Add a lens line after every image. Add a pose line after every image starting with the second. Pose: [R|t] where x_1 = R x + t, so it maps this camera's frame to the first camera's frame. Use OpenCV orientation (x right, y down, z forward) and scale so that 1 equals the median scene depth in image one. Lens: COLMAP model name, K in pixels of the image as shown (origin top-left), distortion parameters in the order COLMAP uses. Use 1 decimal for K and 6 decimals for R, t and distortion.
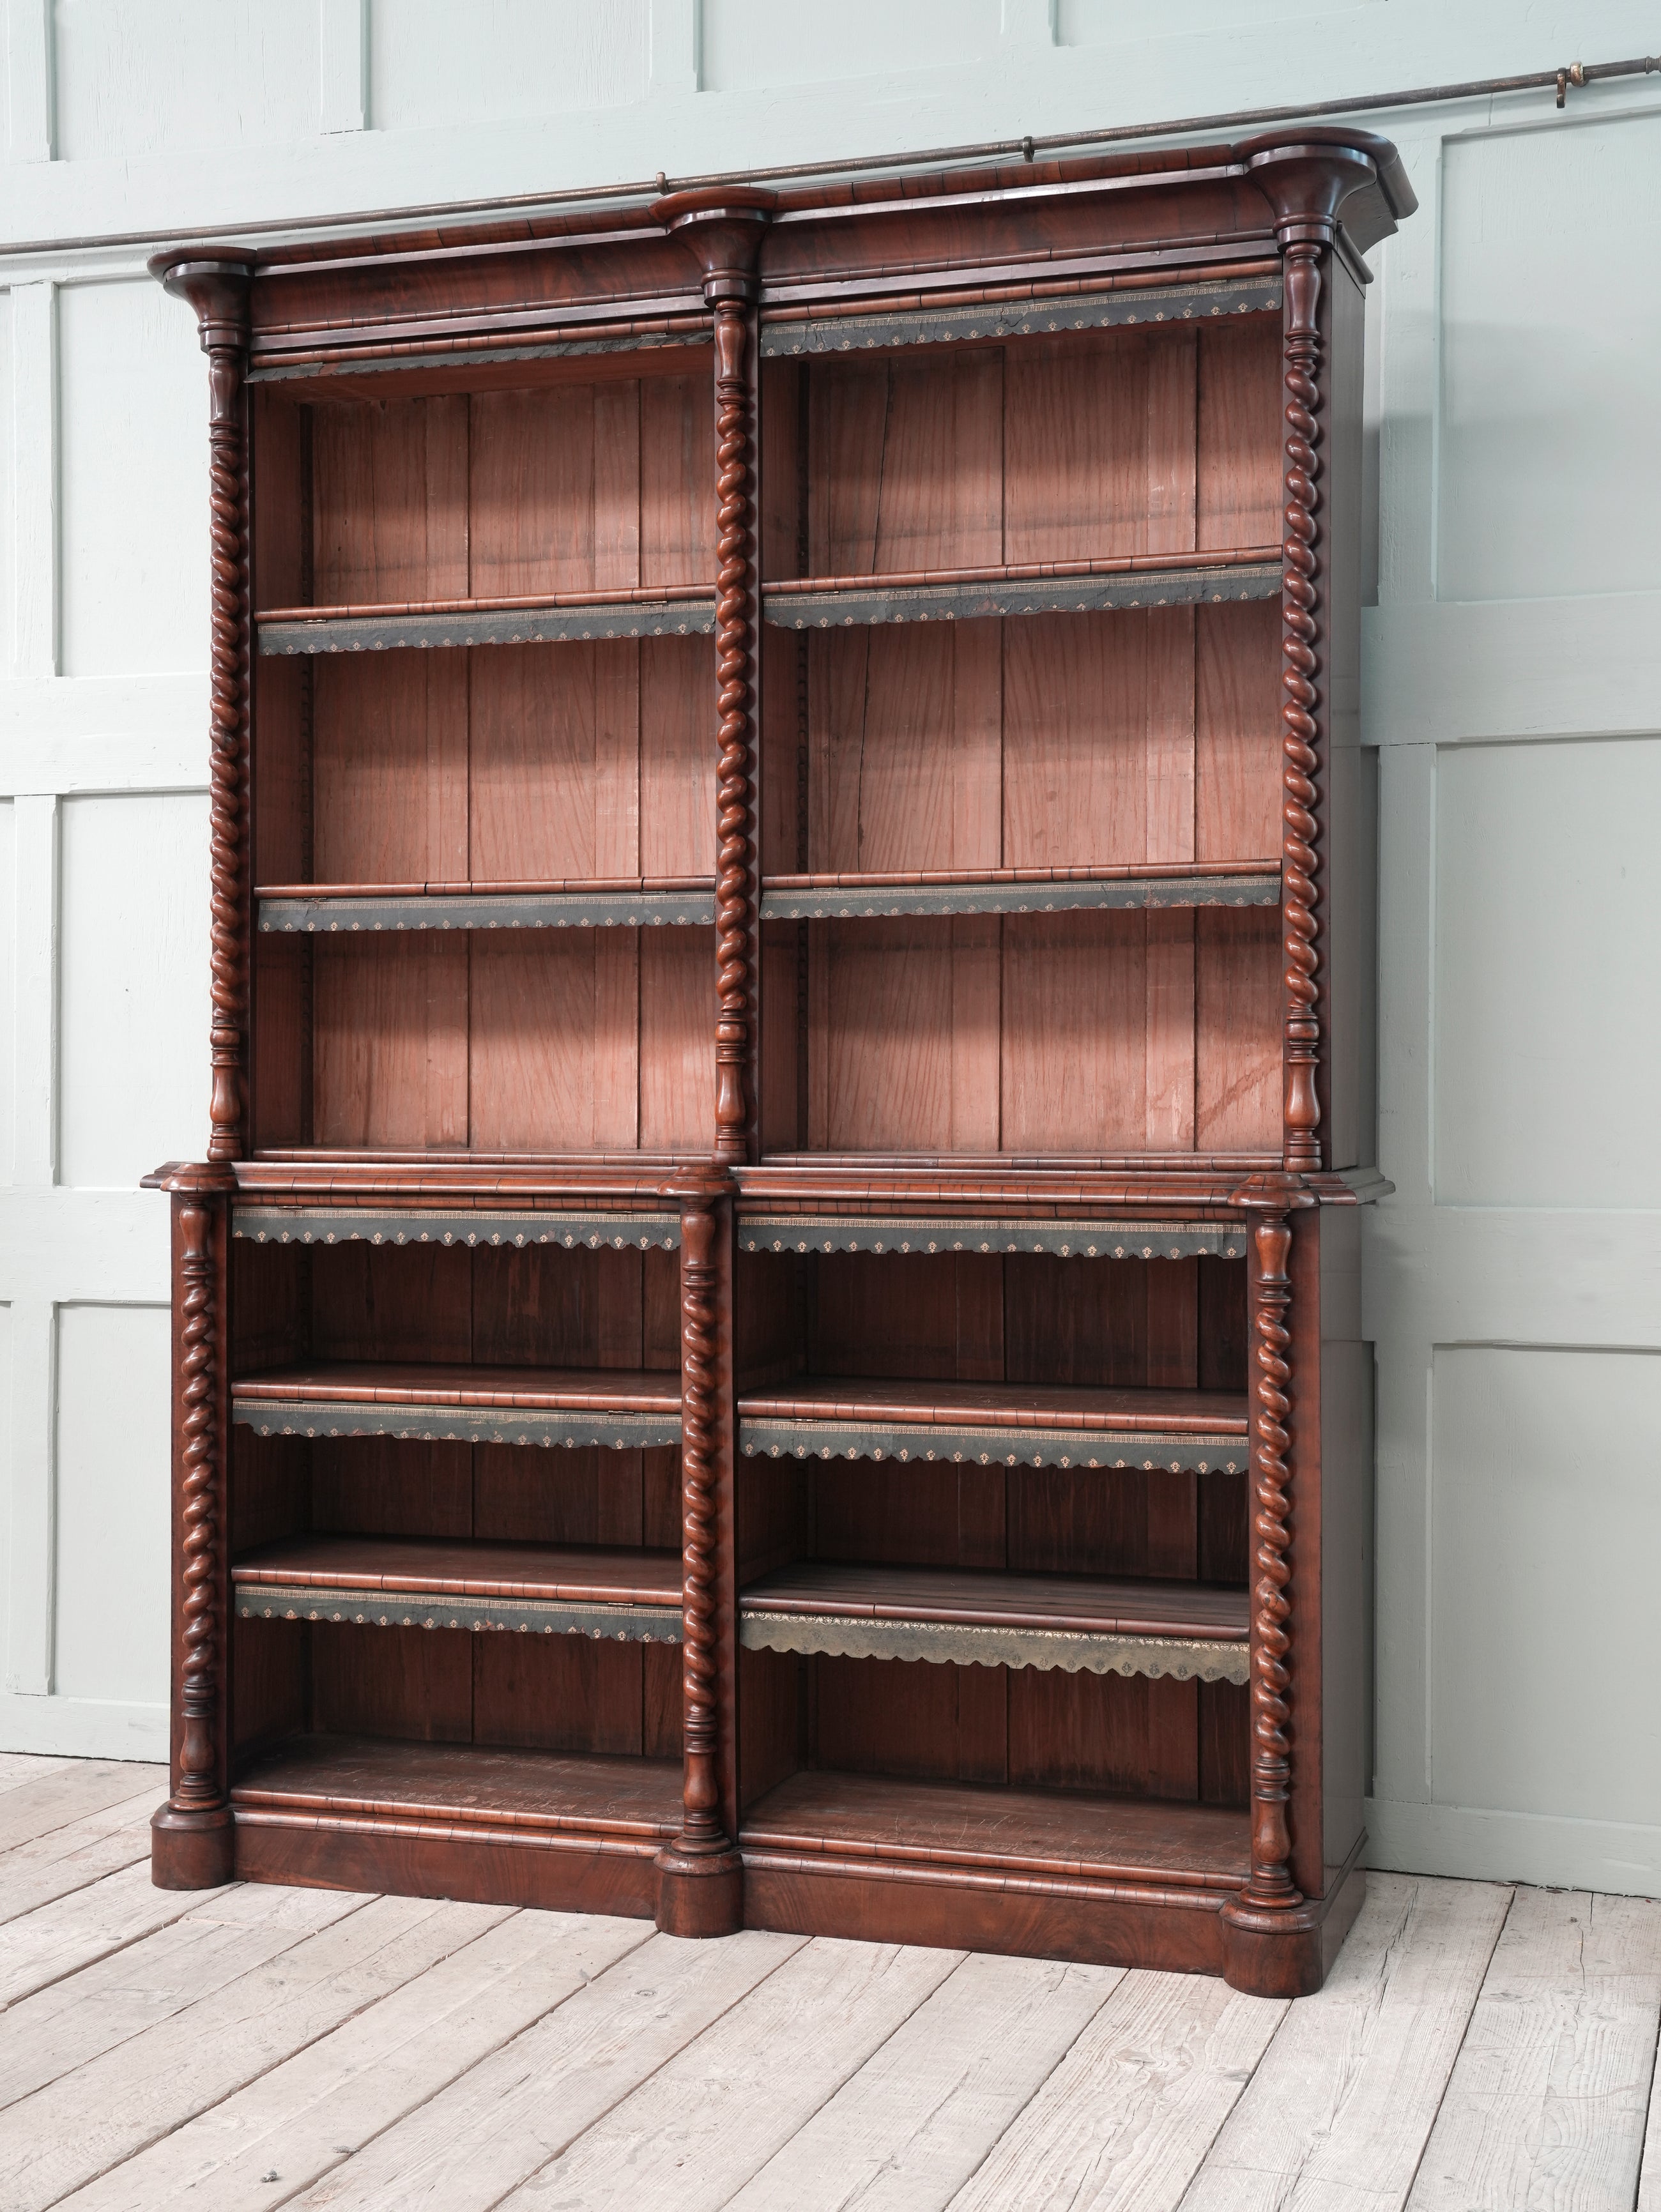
lens RADIAL K [[2867.4, 0, 827.1], [0, 2867.4, 1111.3], [0, 0, 1]] dist [0.031971, 0.235851]
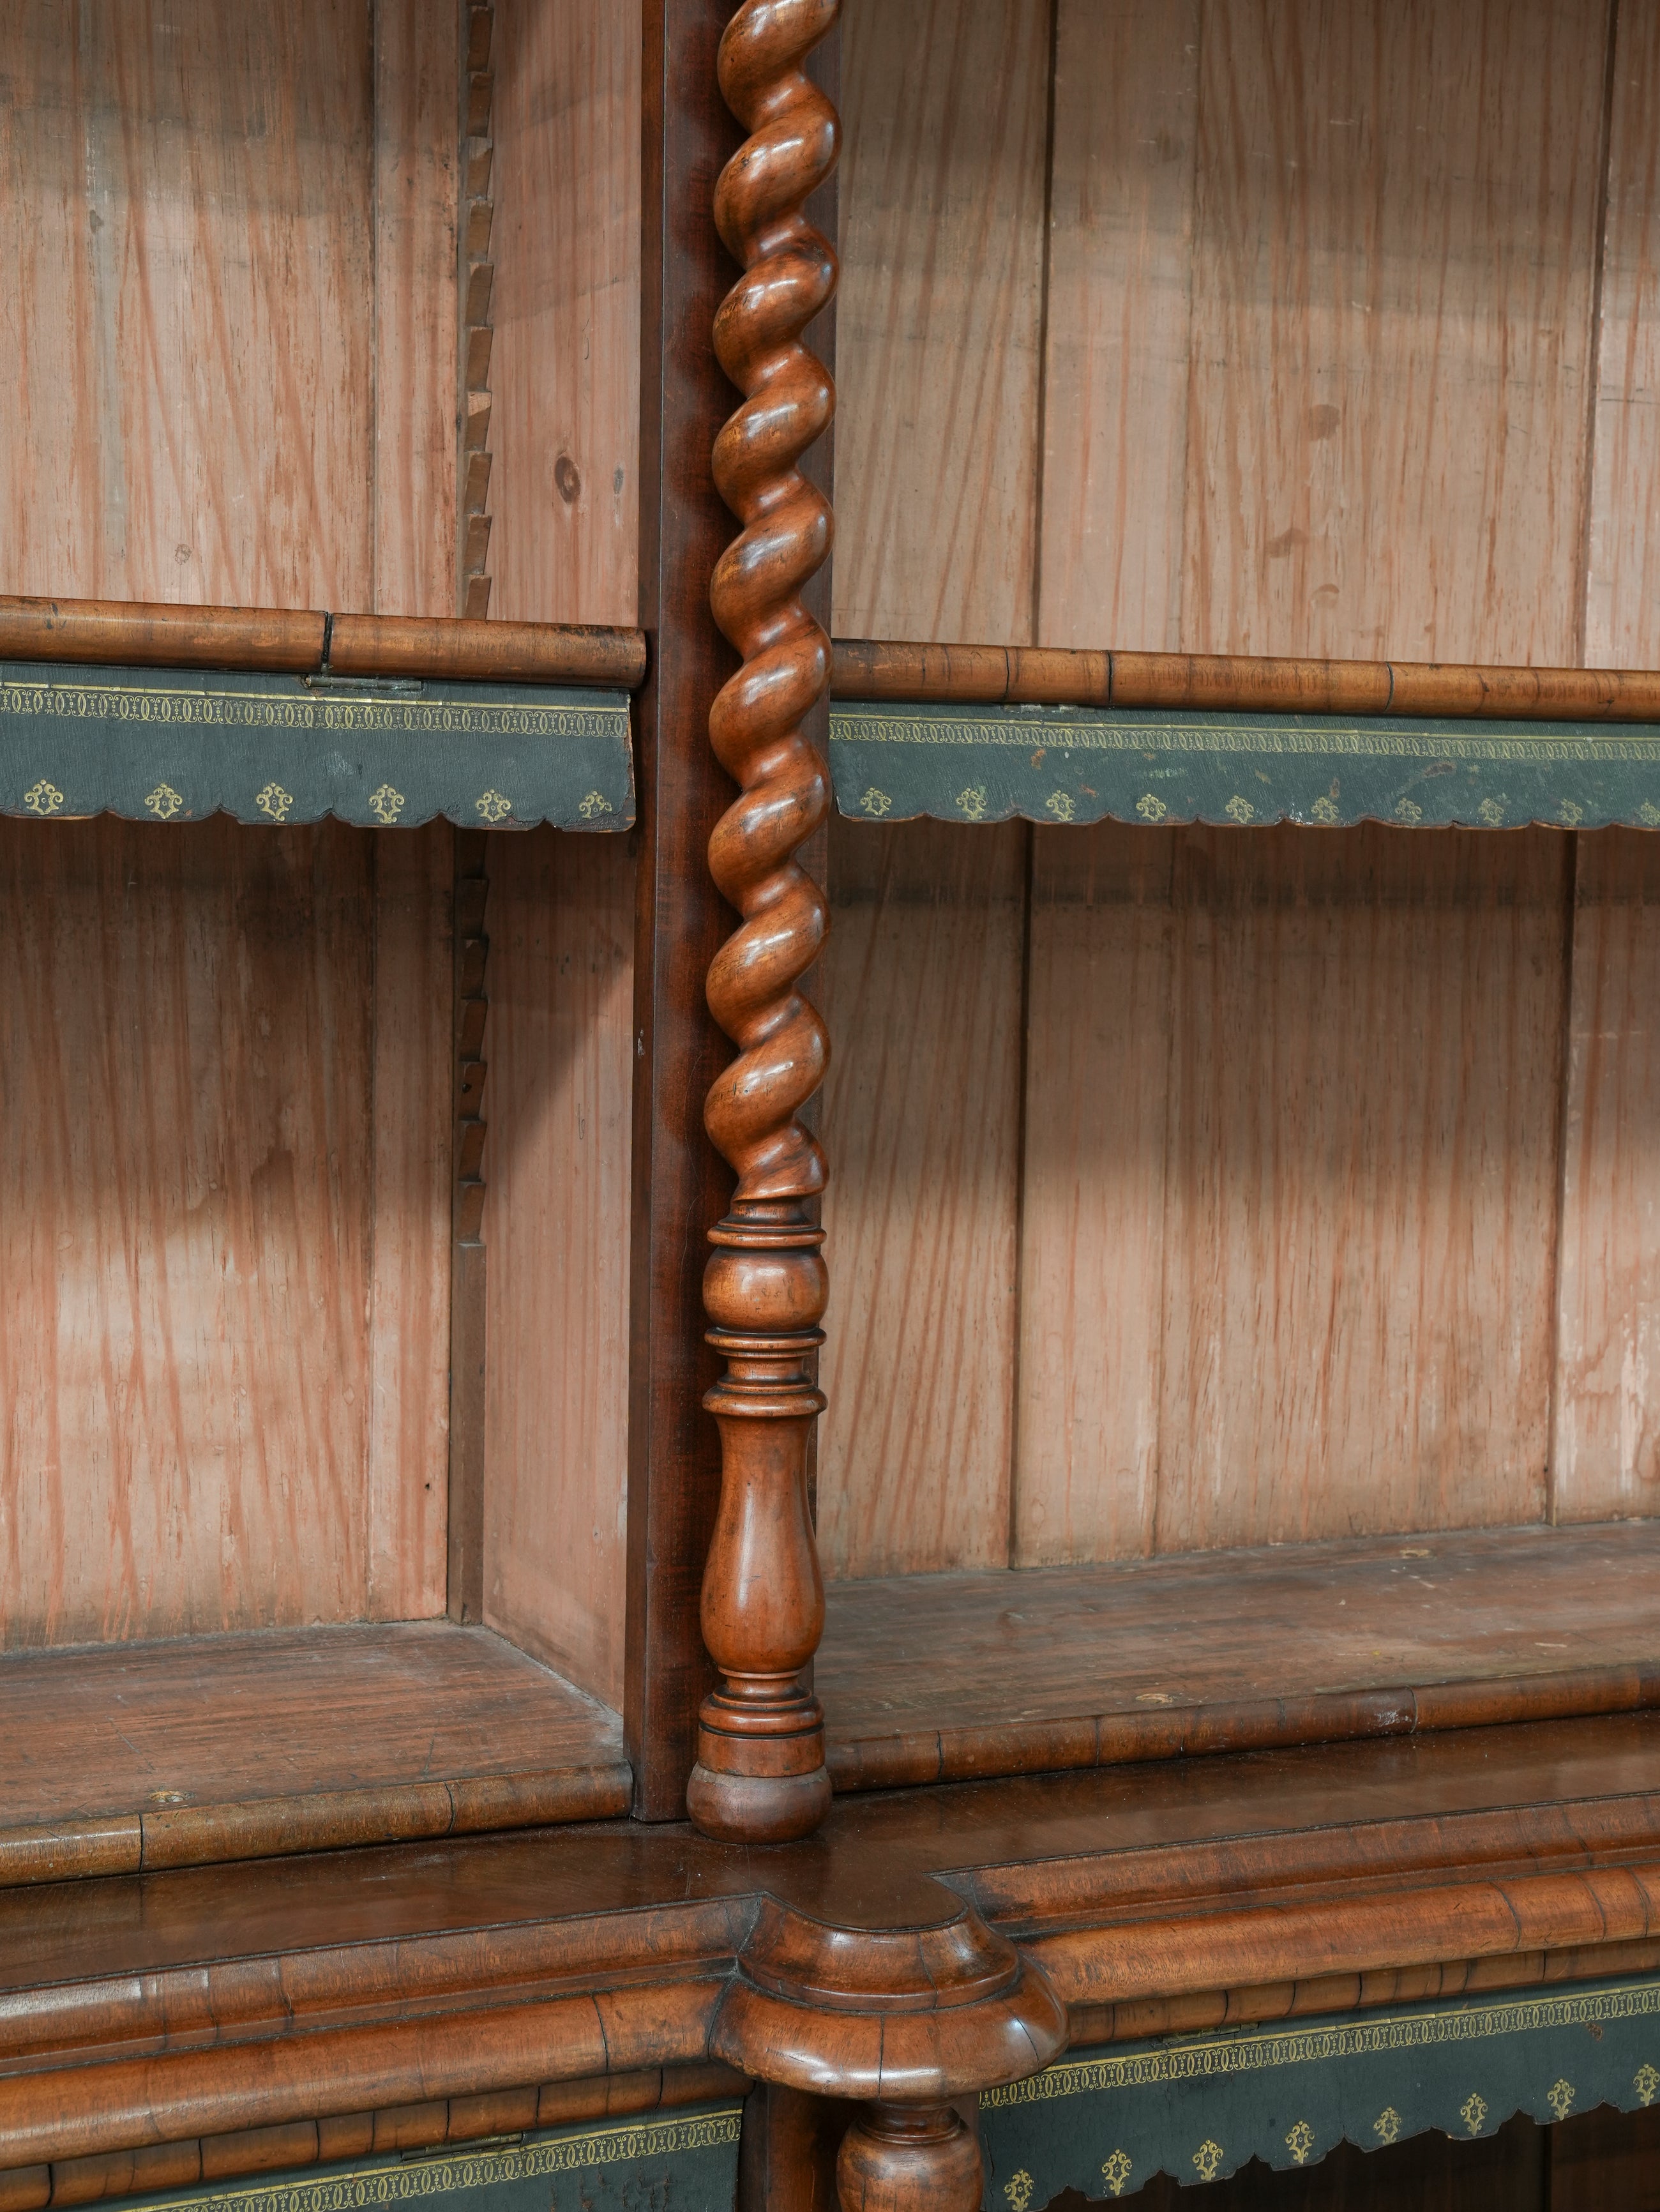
lens RADIAL K [[3468.5, 0, 823.9], [0, 3468.5, 1111.3], [0, 0, 1]] dist [0.093889, 0.402553]
pose [[0.728617, -0.039967, 0.683754, -0.228836], [-0.011810, 0.997415, 0.070885, -0.062486], [-0.684819, -0.059723, 0.726261, 0.771595]]
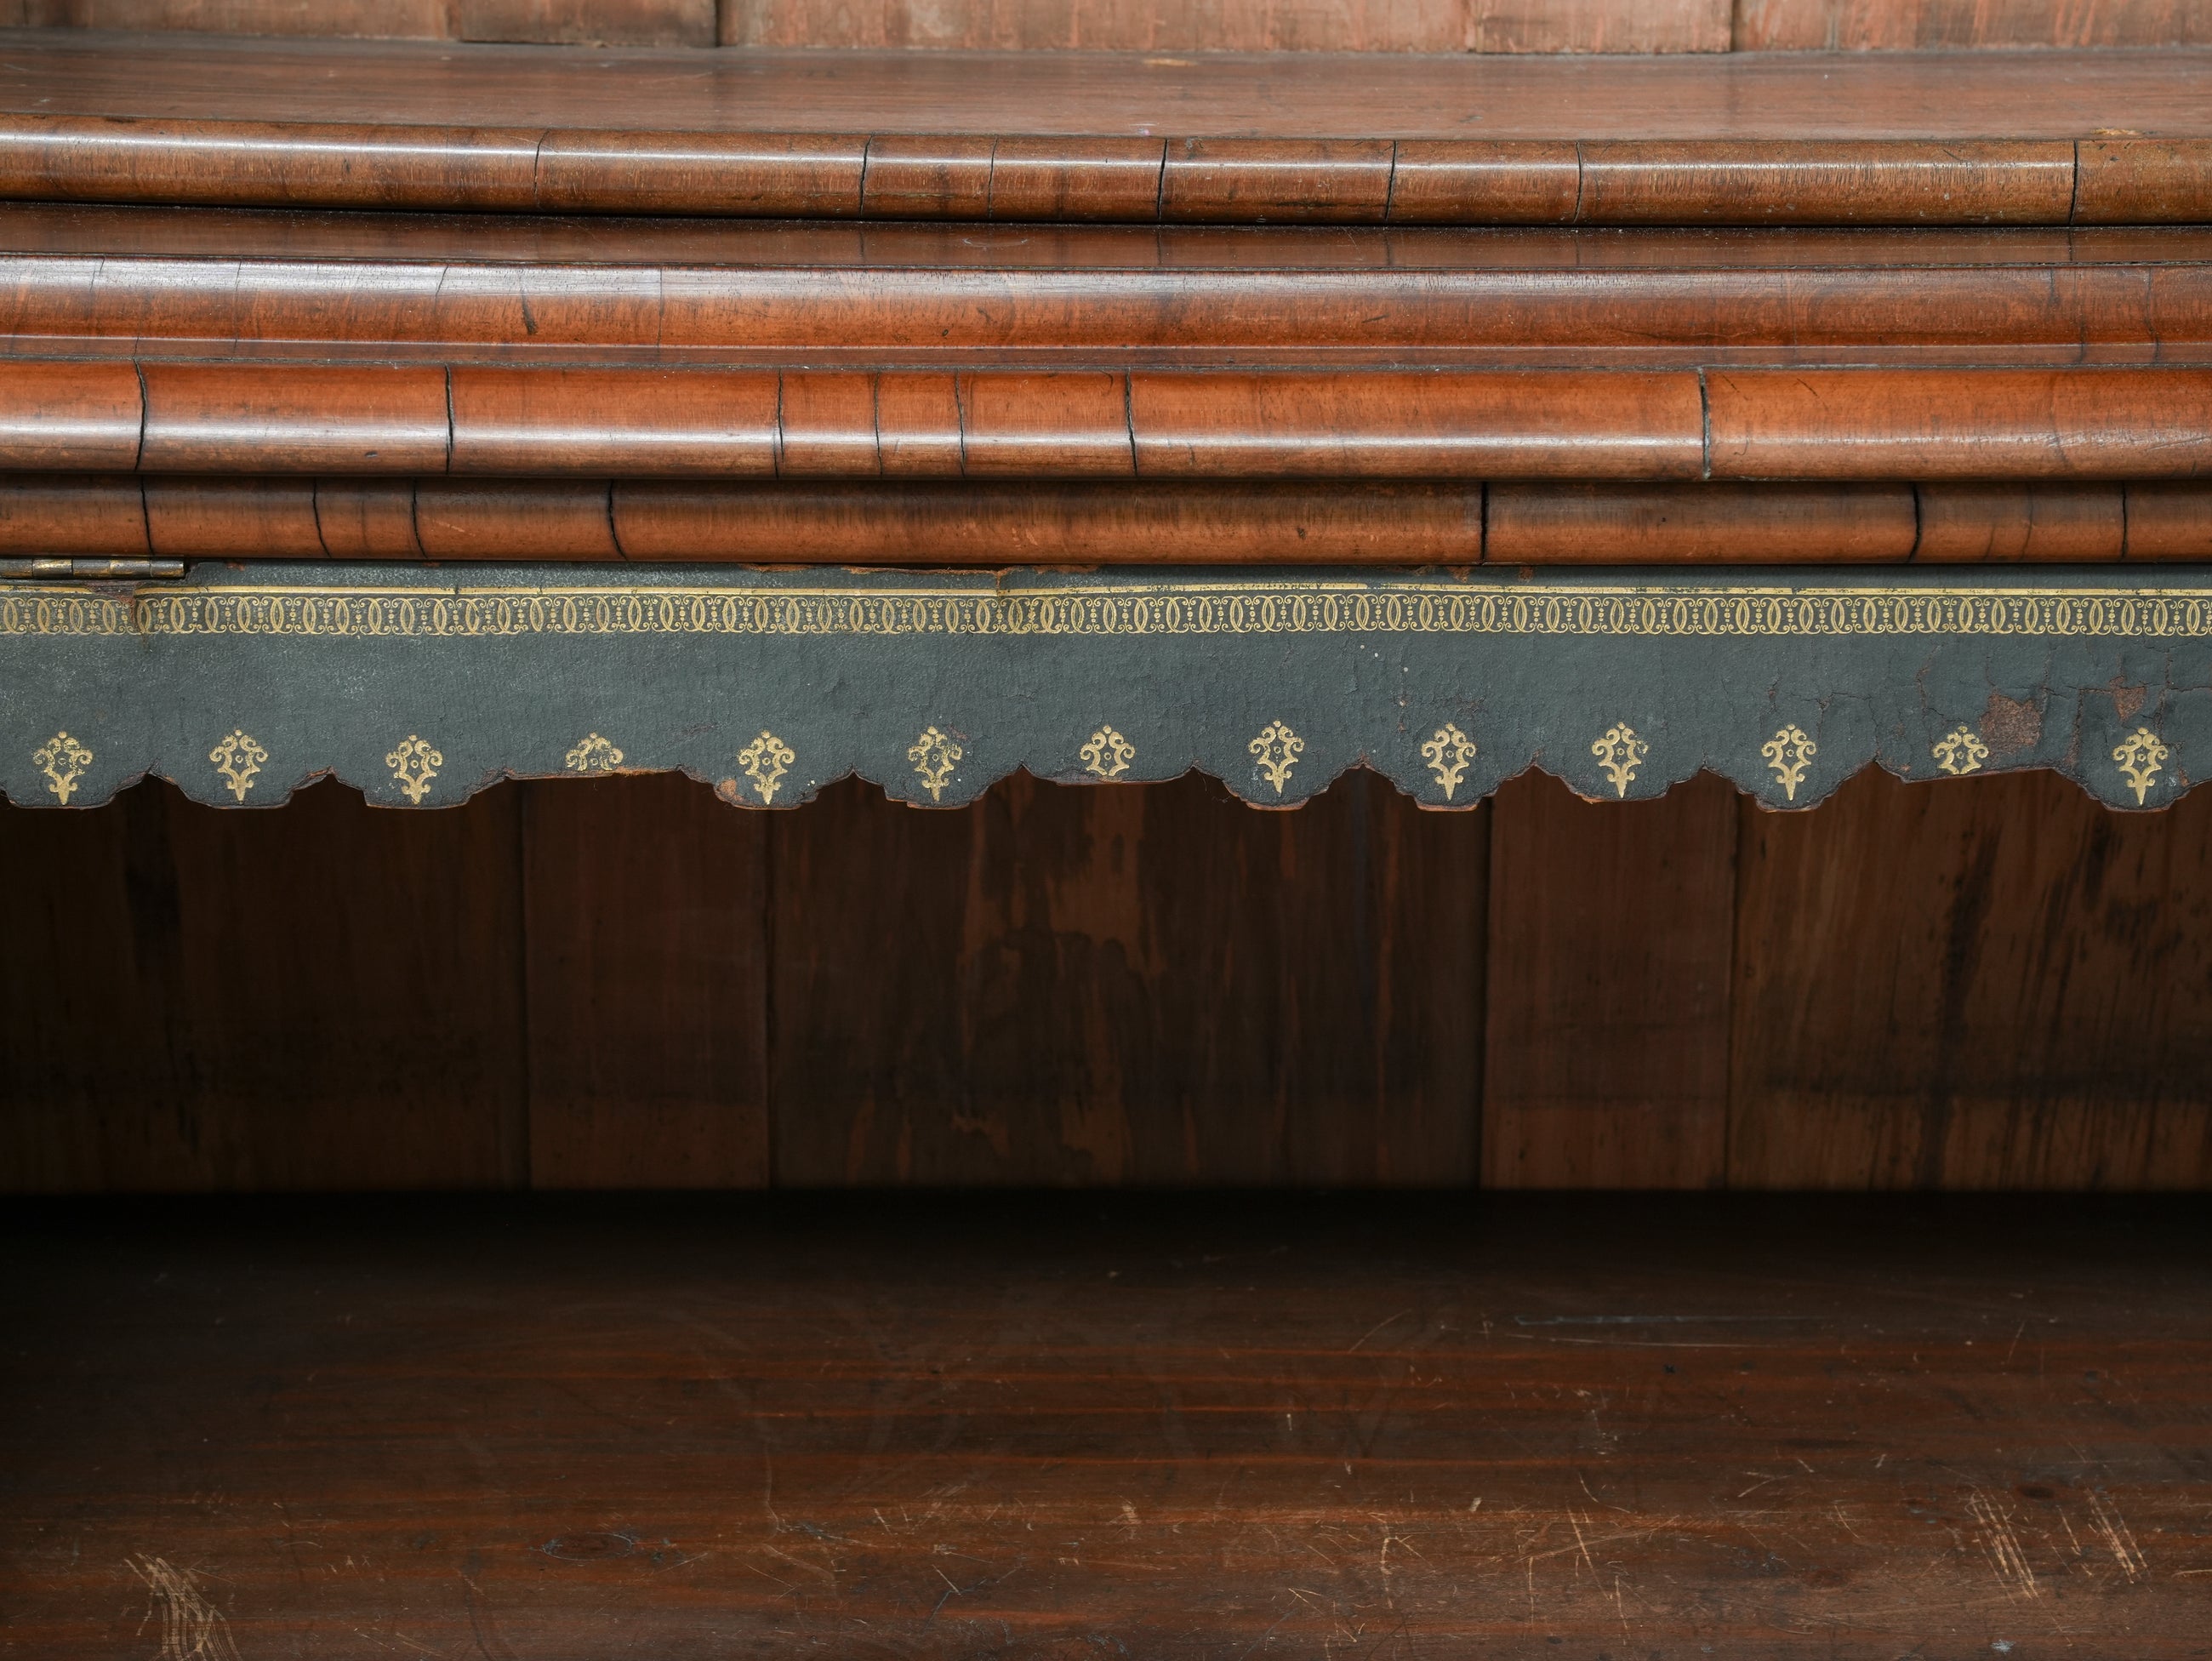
lens RADIAL K [[4781.6, 0, 1137.6], [0, 4781.6, 850.7], [0, 0, 1]] dist [0.247712, 0.582095]
pose [[0.942104, -0.076011, 0.326593, -0.222012], [-0.004559, 0.970976, 0.239135, -0.011984], [-0.335291, -0.226779, 0.914413, 0.766614]]
